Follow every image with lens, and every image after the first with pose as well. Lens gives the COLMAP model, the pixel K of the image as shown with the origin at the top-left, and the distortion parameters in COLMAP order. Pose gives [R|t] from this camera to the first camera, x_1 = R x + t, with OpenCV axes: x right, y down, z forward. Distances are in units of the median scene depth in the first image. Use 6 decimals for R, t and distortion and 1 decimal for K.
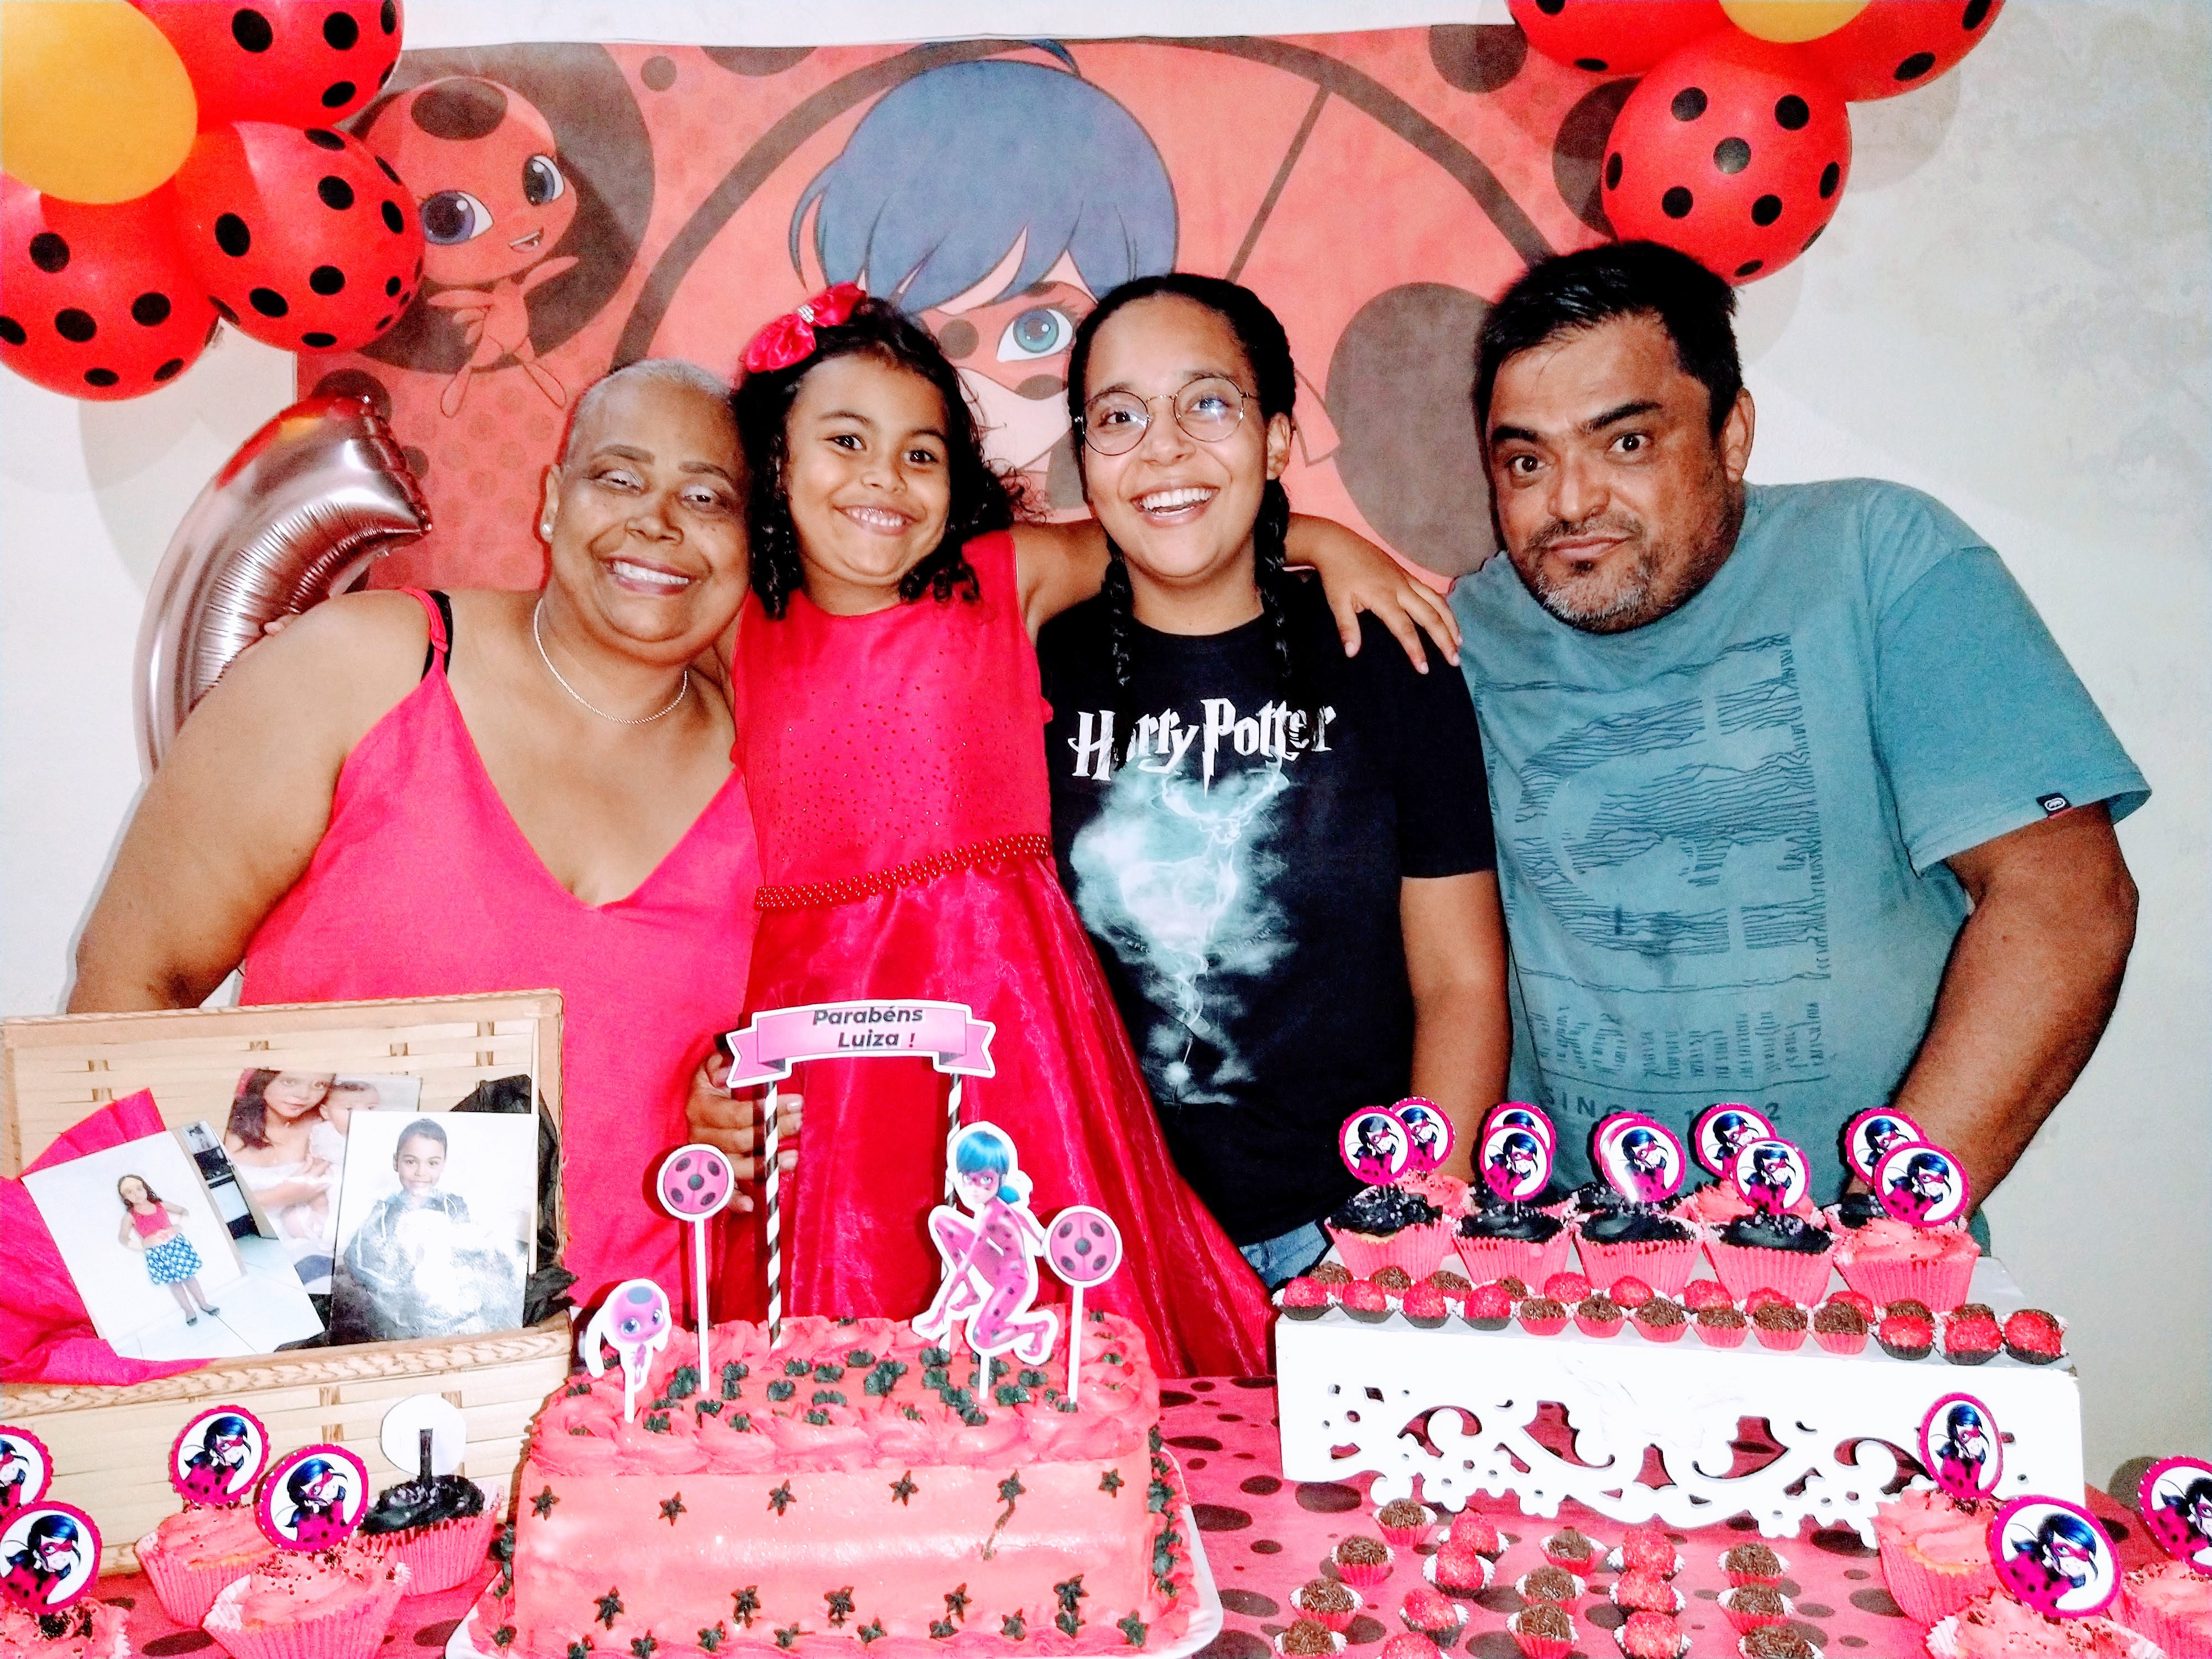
lens RADIAL K [[1535.4, 0, 1110.0], [0, 1535.4, 802.9], [0, 0, 1]] dist [0.081486, -0.103463]
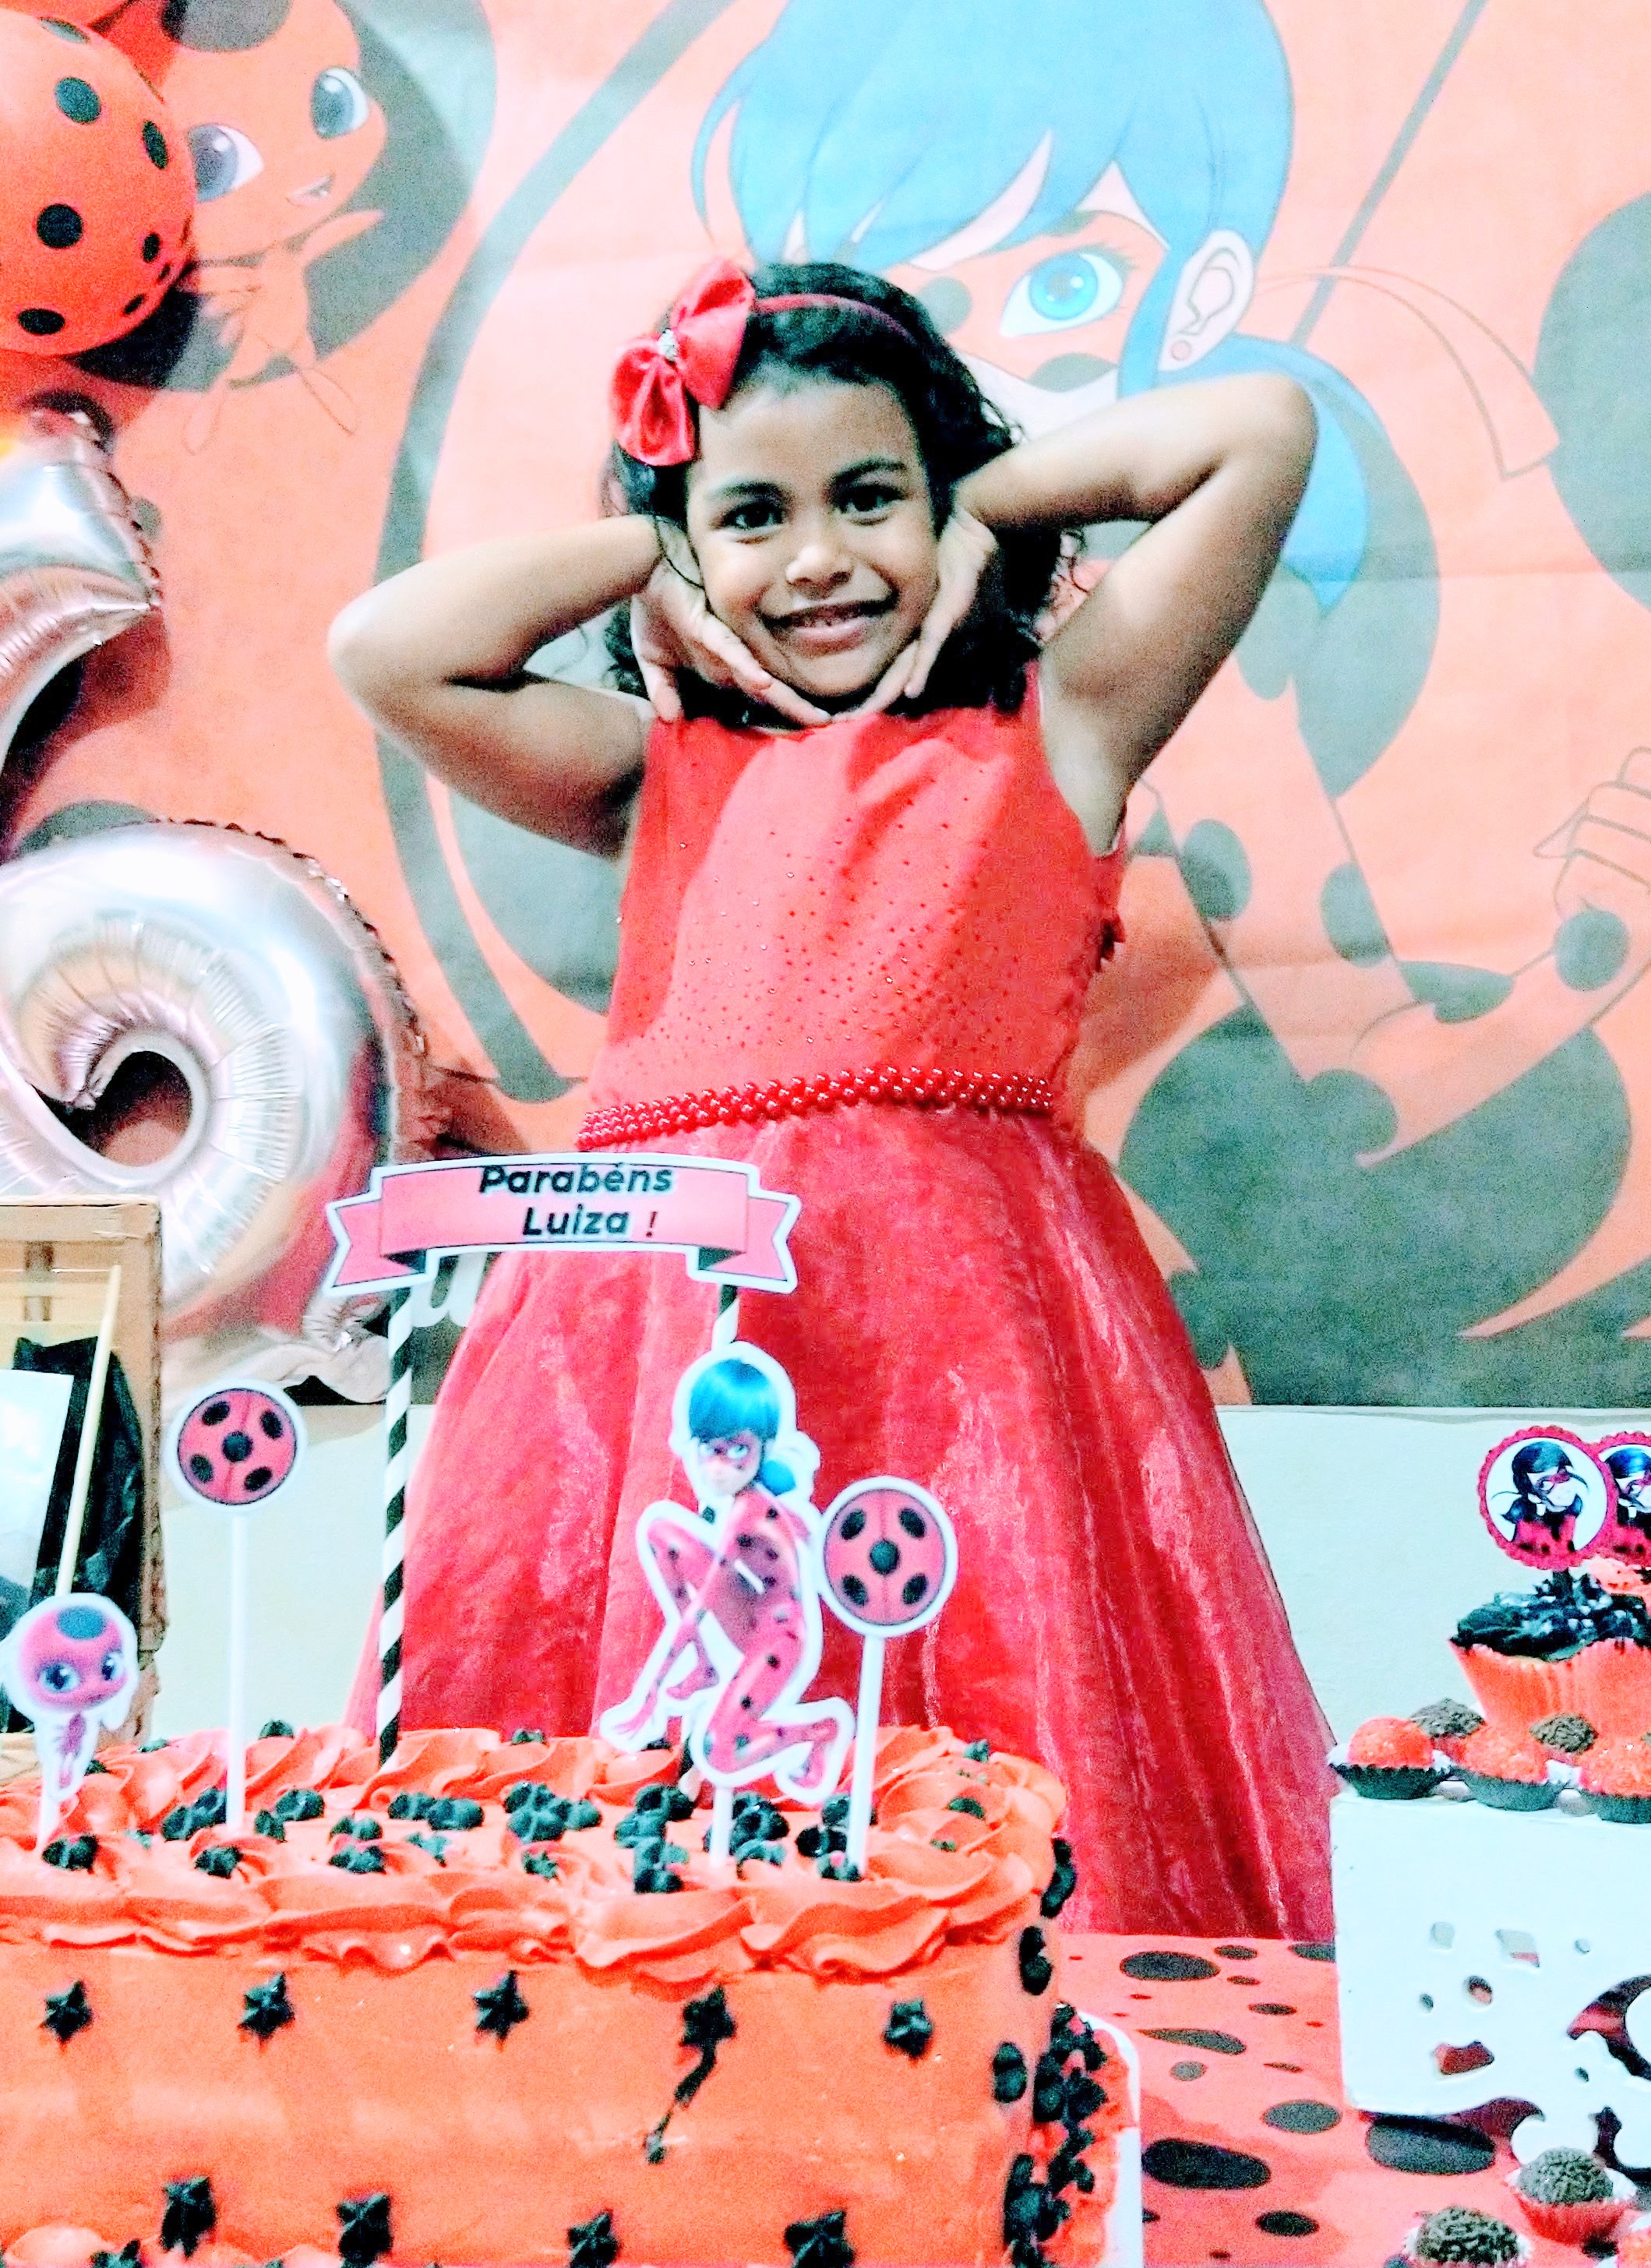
lens RADIAL K [[2160.0, 0, 996.9], [0, 2160.0, 1092.1], [0, 0, 1]] dist [0.074232, -0.093057]
pose [[0.988922, 0.006335, -0.148299, 0.106155], [-0.017199, 0.997250, -0.072086, 0.157146], [0.147434, 0.073838, 0.986312, 0.244671]]
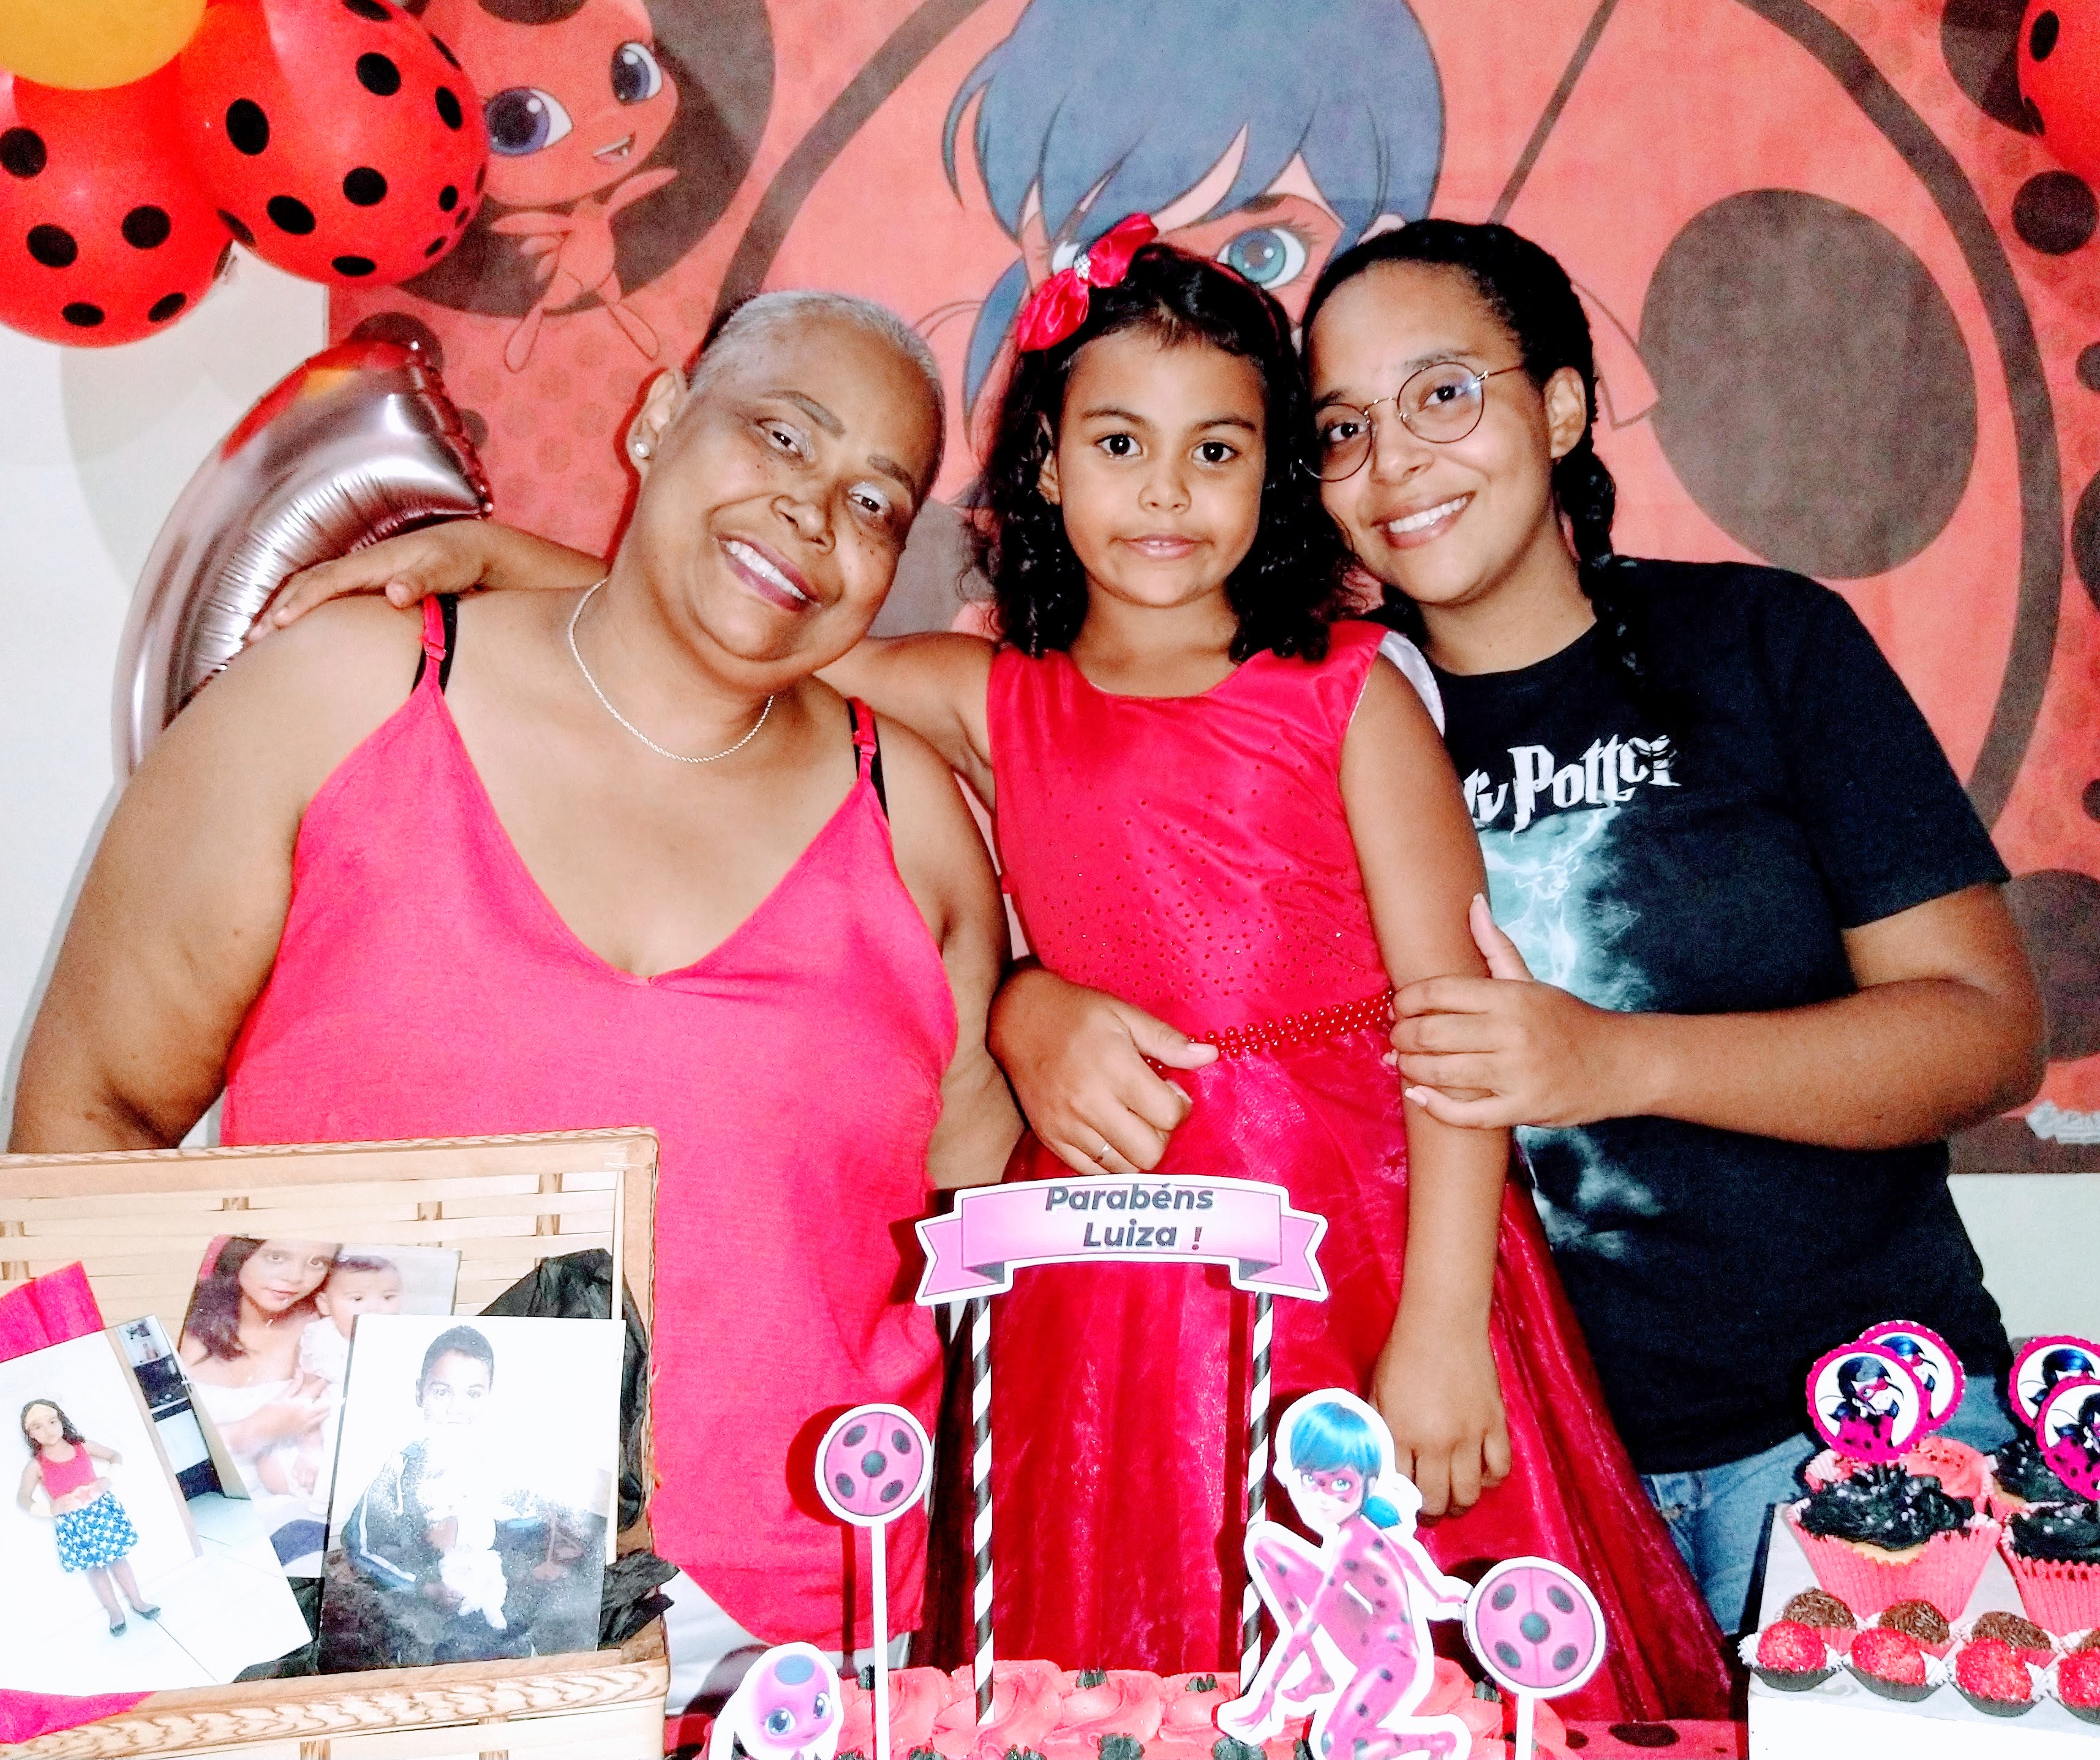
lens RADIAL K [[1683.0, 0, 1097.7], [0, 1683.0, 820.7], [0, 0, 1]] dist [0.083895, -0.099392]
pose [[0.997960, 0.011353, -0.062818, -0.124819], [-0.013053, 0.999558, -0.026718, -0.001229], [0.062486, 0.027483, 0.997667, 0.280160]]
